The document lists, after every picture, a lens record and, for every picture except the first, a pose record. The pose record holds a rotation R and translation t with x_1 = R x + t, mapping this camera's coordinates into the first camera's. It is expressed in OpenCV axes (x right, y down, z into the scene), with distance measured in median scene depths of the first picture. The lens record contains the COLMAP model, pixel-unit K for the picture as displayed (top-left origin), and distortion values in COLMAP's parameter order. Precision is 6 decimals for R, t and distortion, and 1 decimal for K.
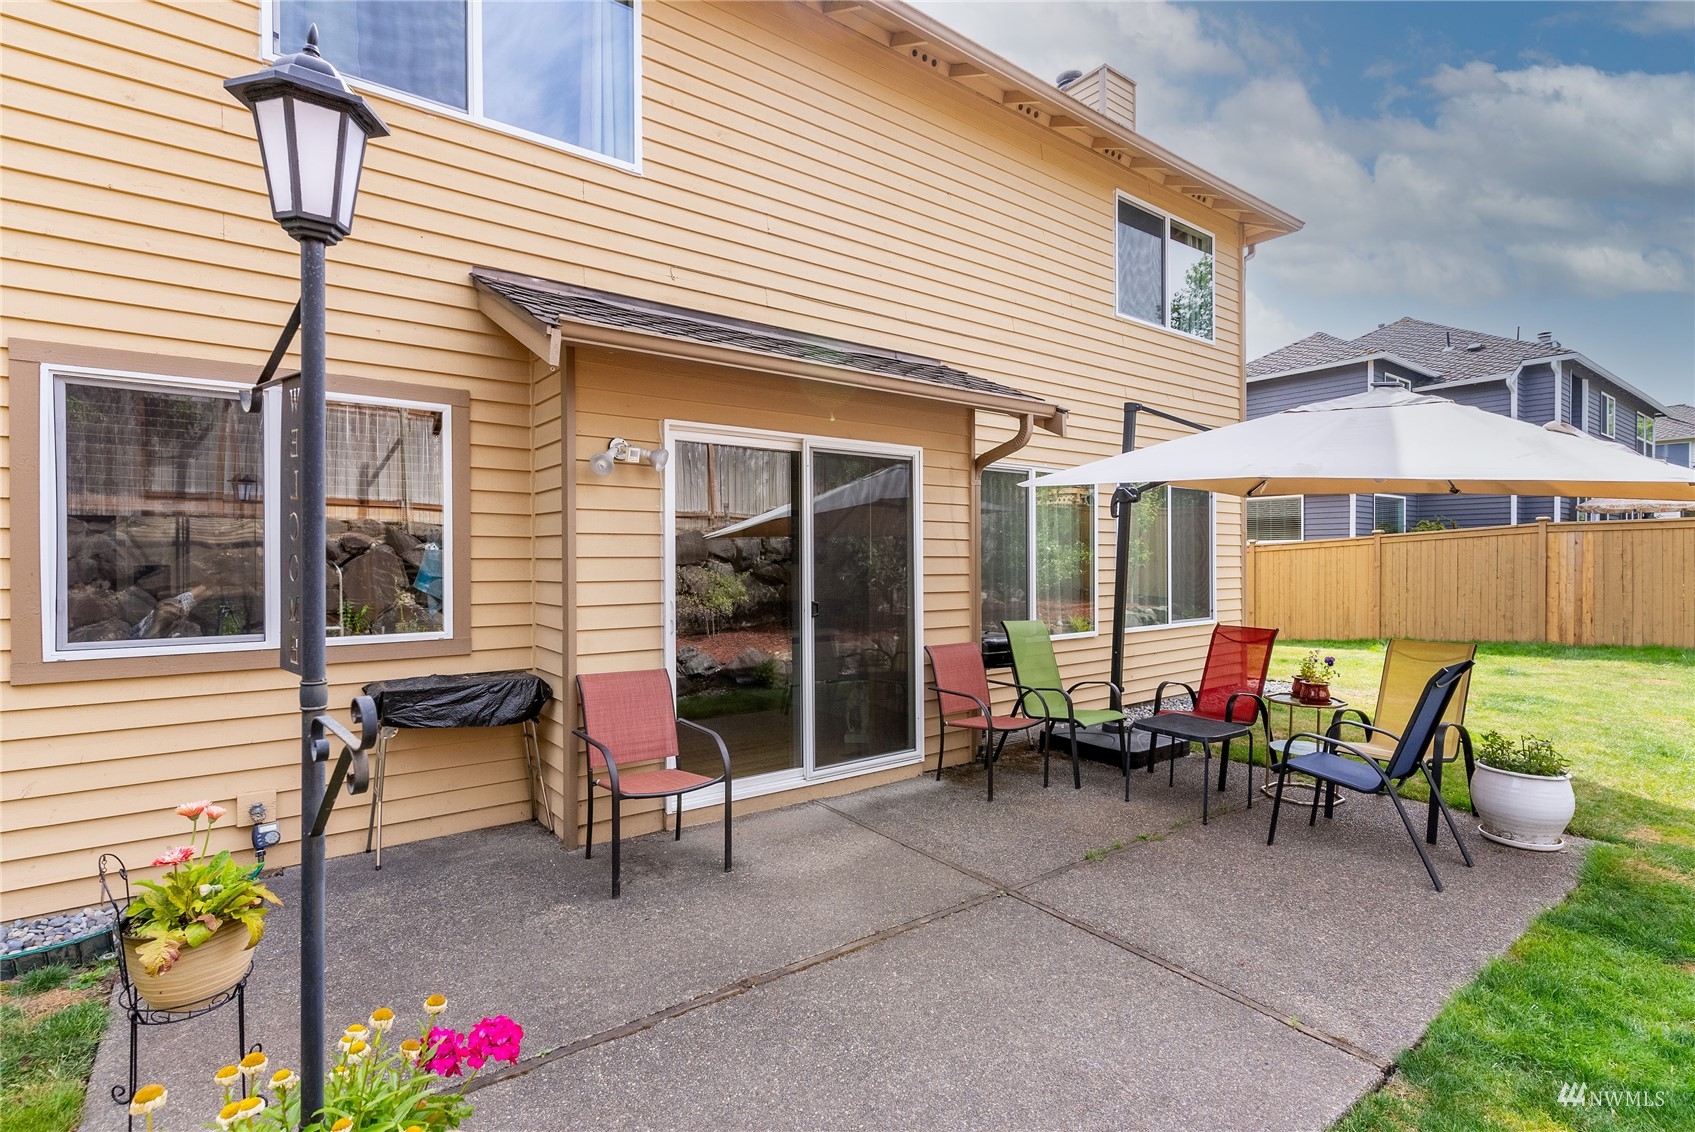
lens RADIAL K [[809.6, 0, 847.5], [0, 809.6, 566.0], [0, 0, 1]] dist [0.003898, 0.000379]
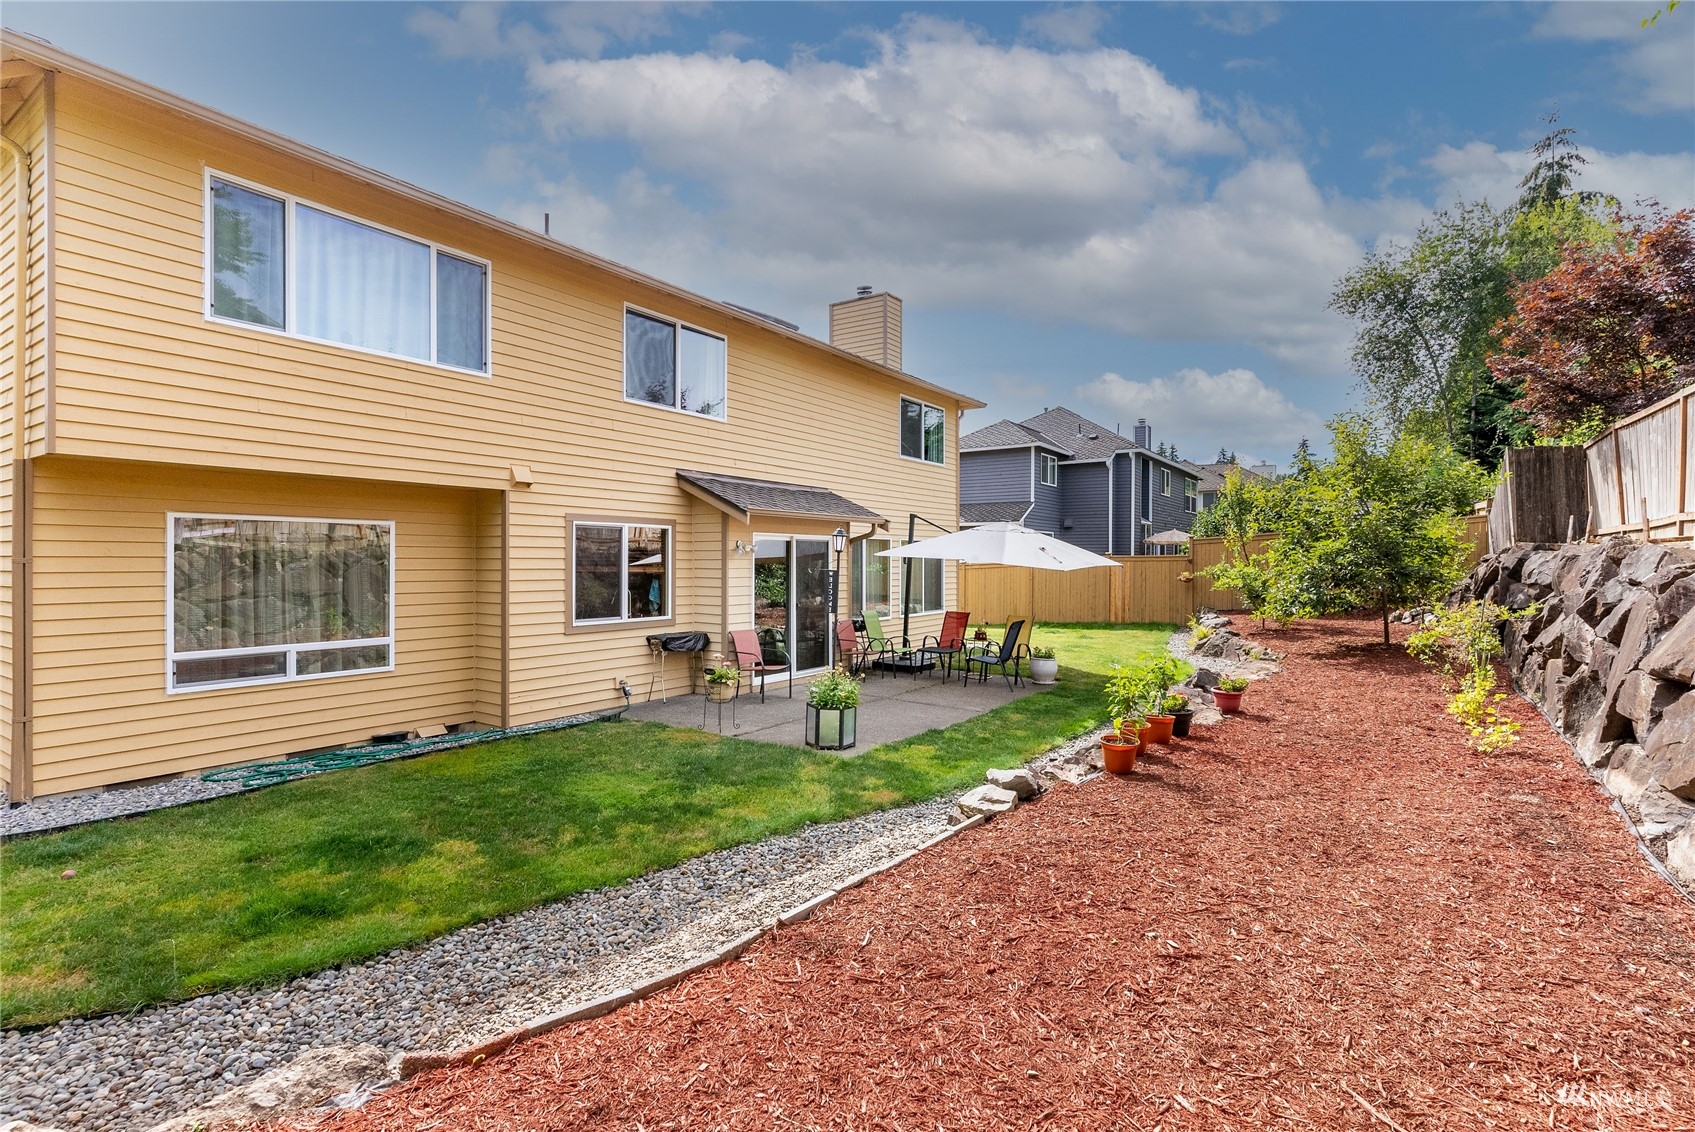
lens RADIAL K [[822.3, 0, 844.7], [0, 822.3, 556.3], [0, 0, 1]] dist [-0.001453, 0.000032]
pose [[0.950690, 0.008158, 0.310034, -0.602941], [-0.004055, 0.999895, -0.013877, -0.055717], [-0.310115, 0.011935, 0.950624, -1.251373]]
